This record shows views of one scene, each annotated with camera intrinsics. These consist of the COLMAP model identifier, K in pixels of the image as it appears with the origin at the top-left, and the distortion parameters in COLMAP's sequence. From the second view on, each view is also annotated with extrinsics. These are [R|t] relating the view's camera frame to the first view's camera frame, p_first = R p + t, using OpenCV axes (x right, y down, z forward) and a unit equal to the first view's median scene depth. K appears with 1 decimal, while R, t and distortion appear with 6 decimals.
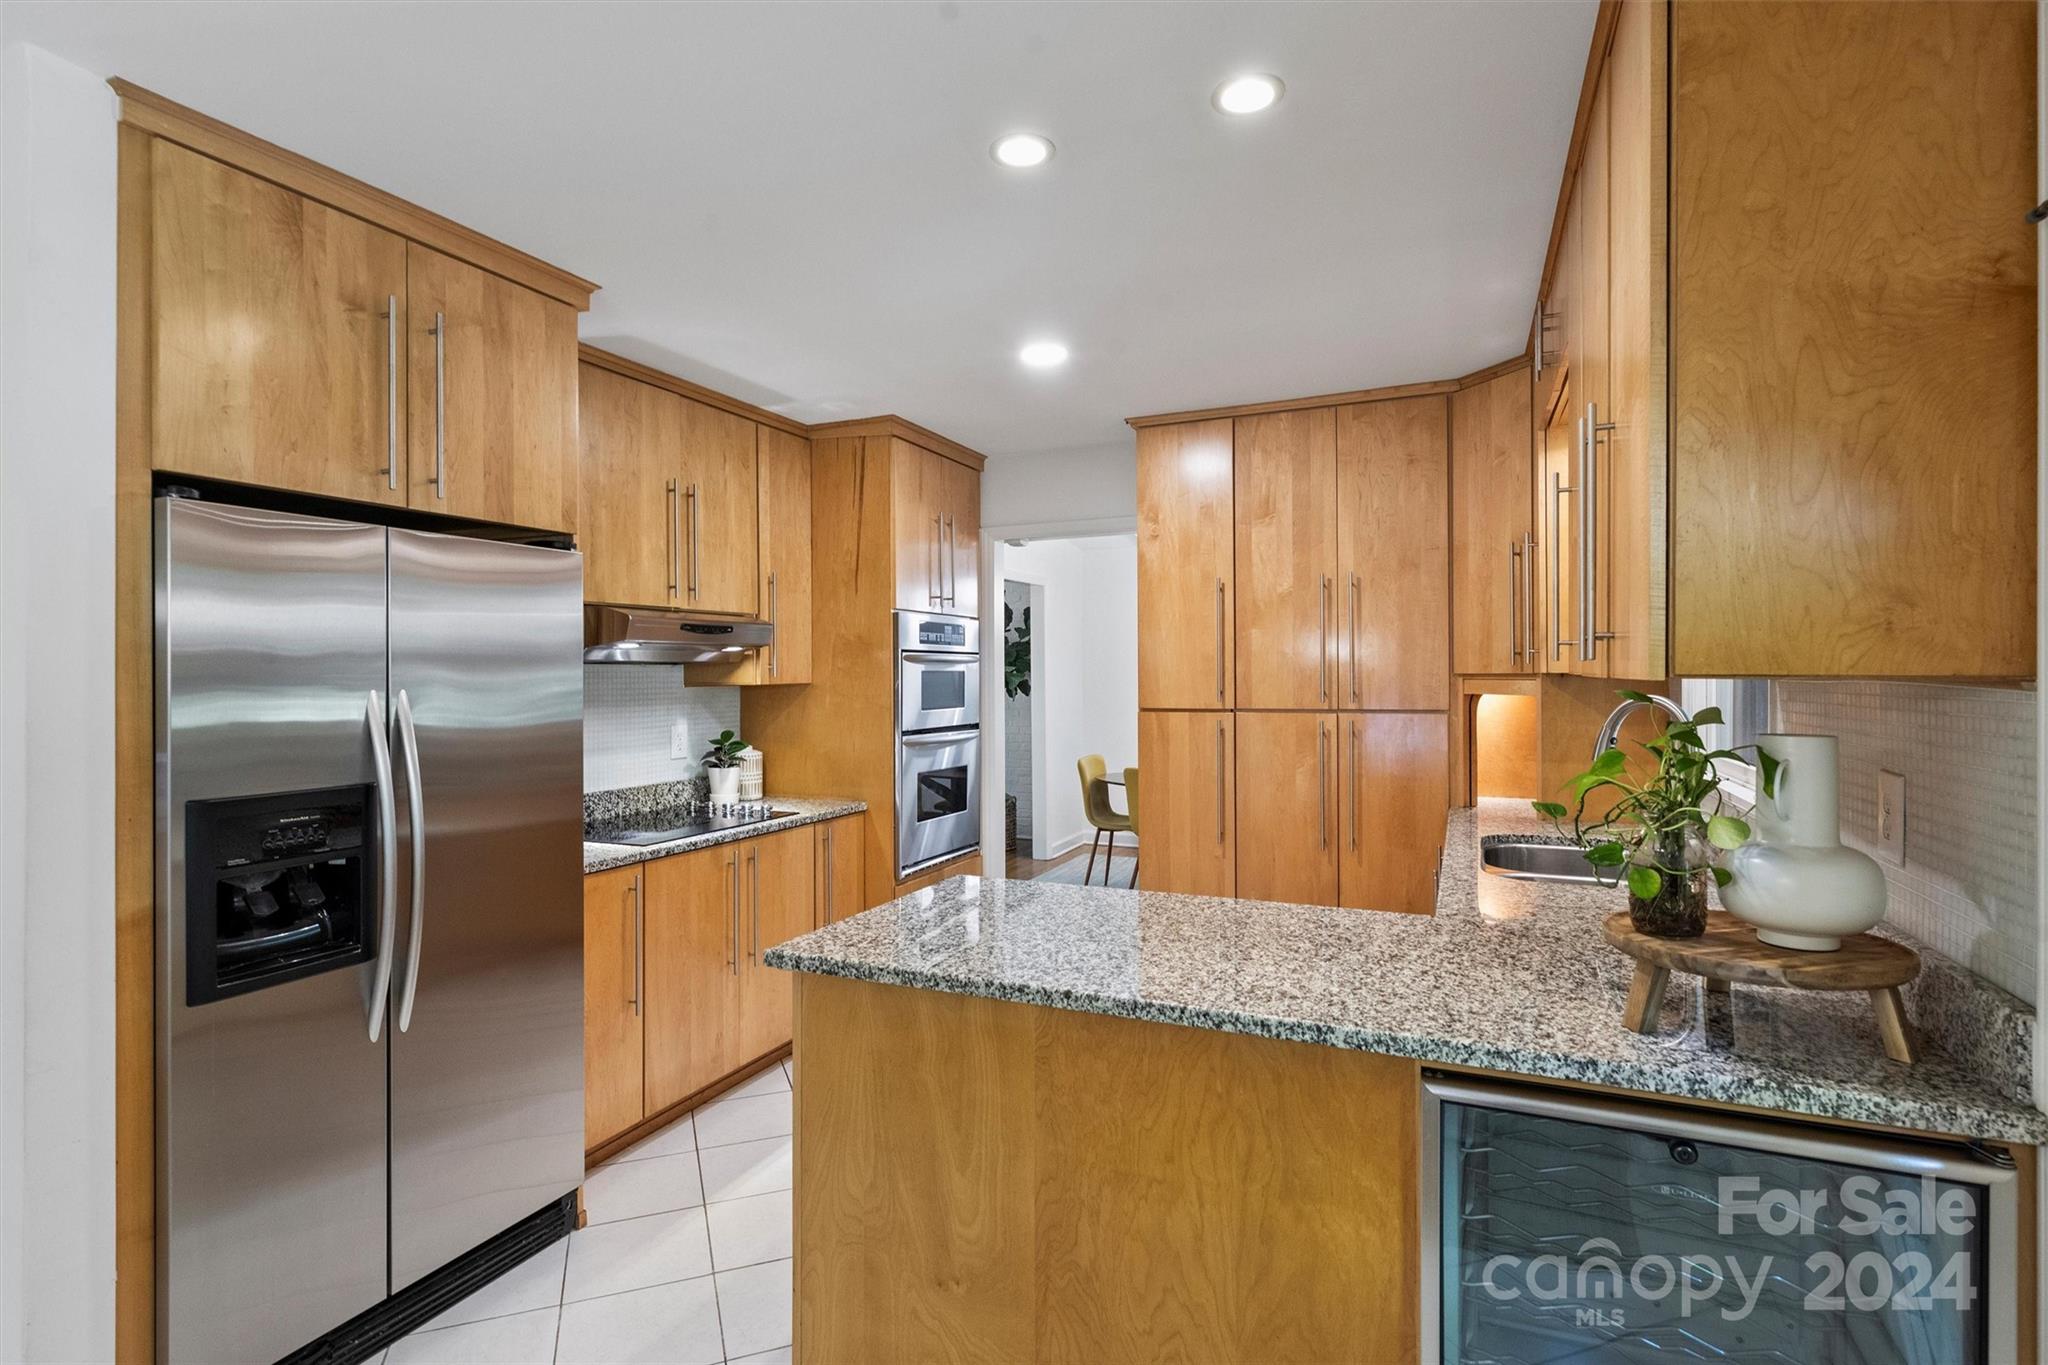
lens RADIAL K [[1000.3, 0, 1026.0], [0, 1000.3, 683.9], [0, 0, 1]] dist [0.000366, 0.000494]
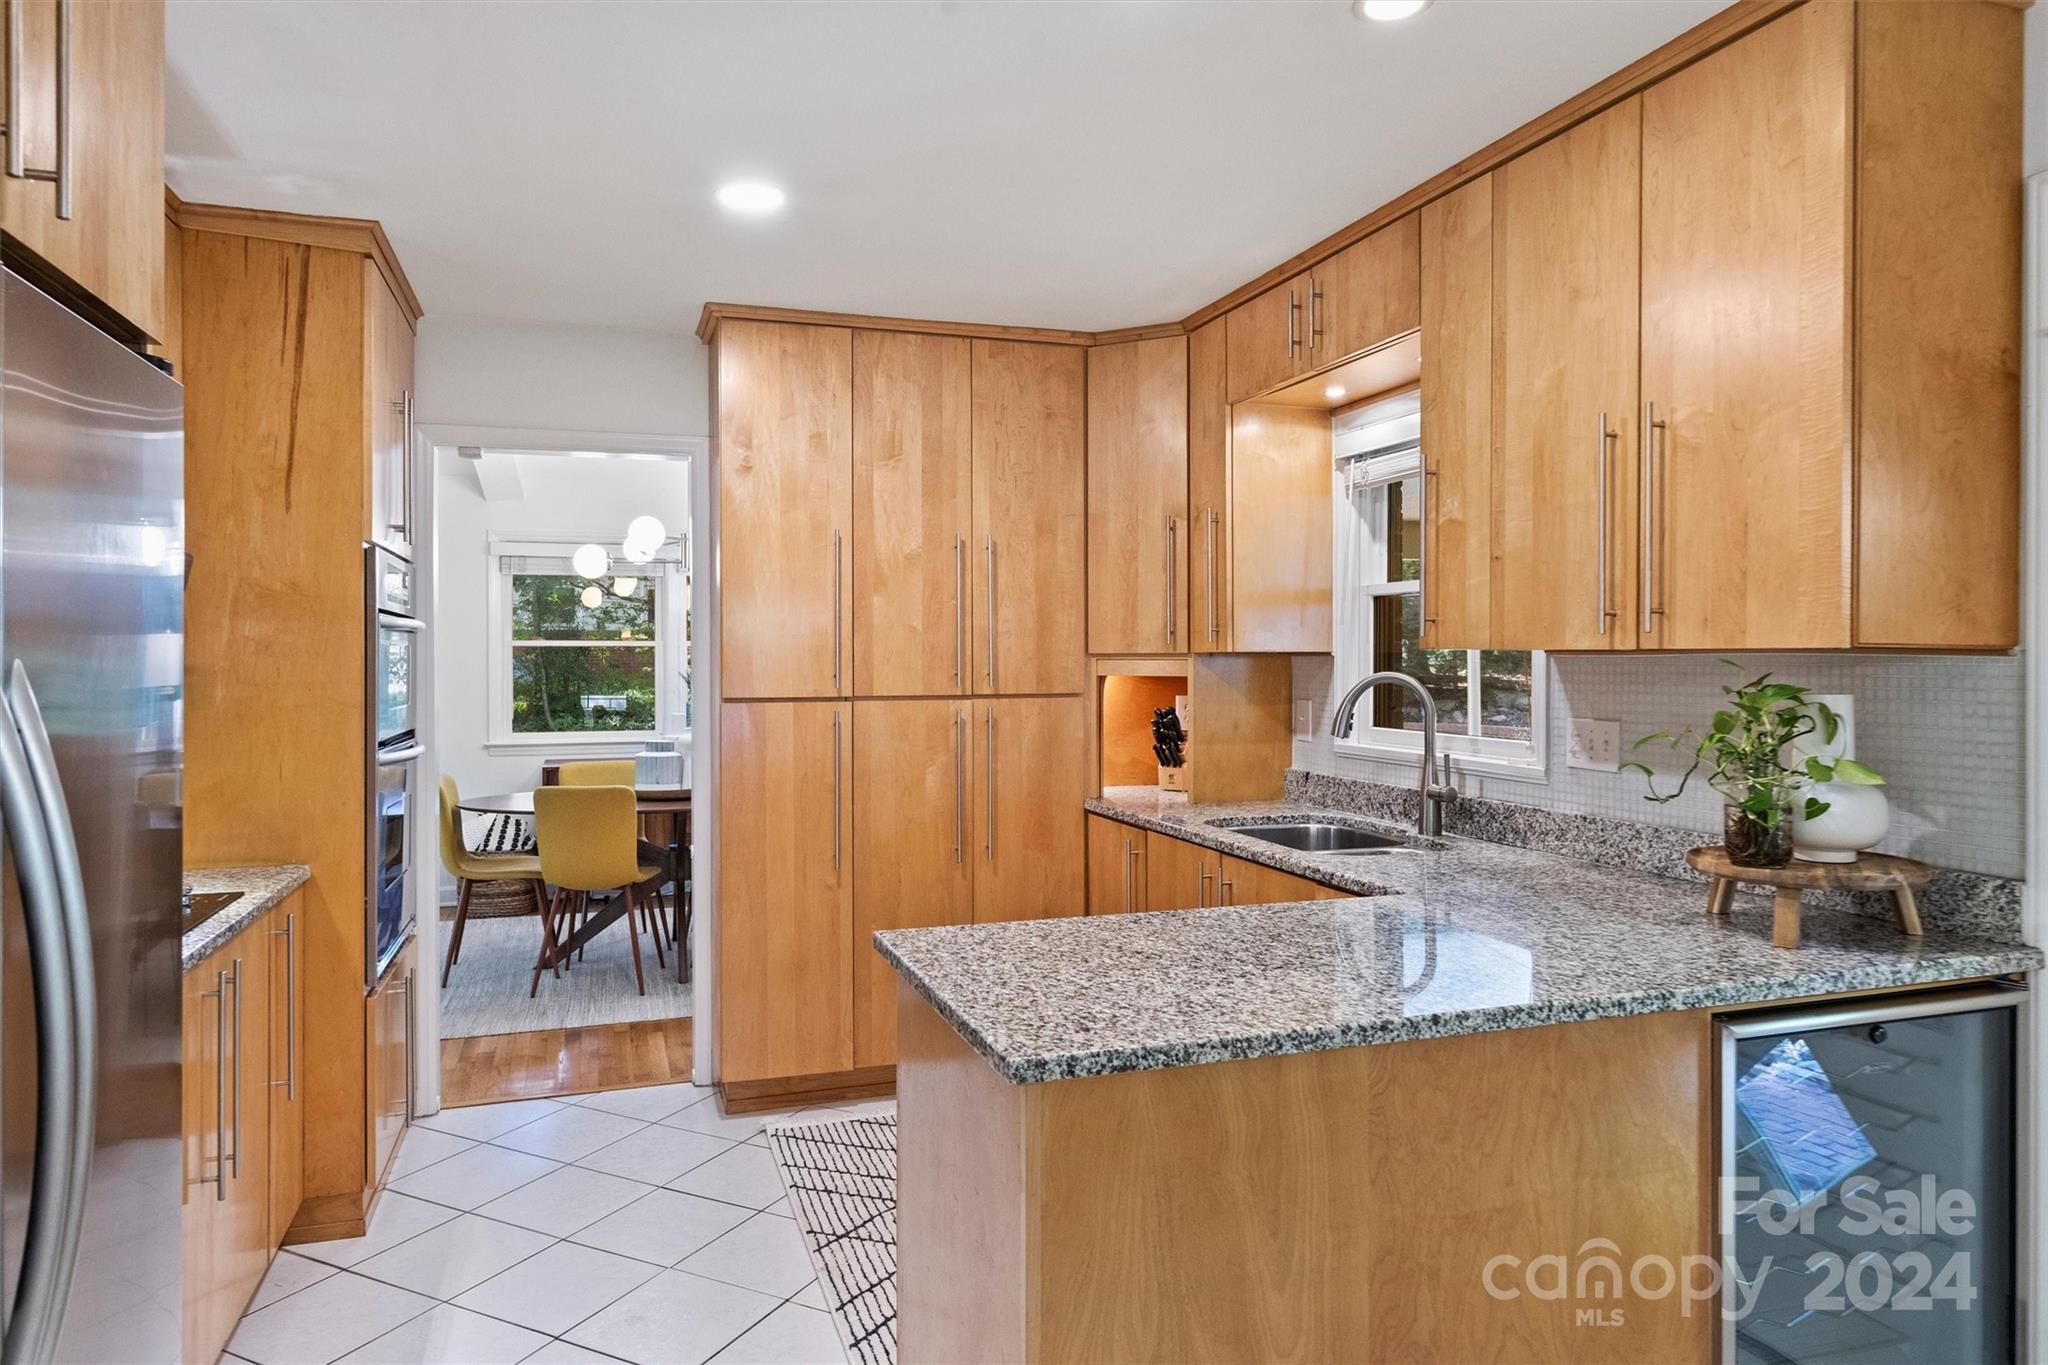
lens RADIAL K [[1253.5, 0, 1019.9], [0, 1253.5, 669.2], [0, 0, 1]] dist [0.002429, 0.001778]
pose [[0.741687, -0.001498, 0.670744, -0.832533], [0.004914, 0.999983, -0.003200, 0.016373], [-0.670728, 0.005670, 0.741682, 0.409126]]
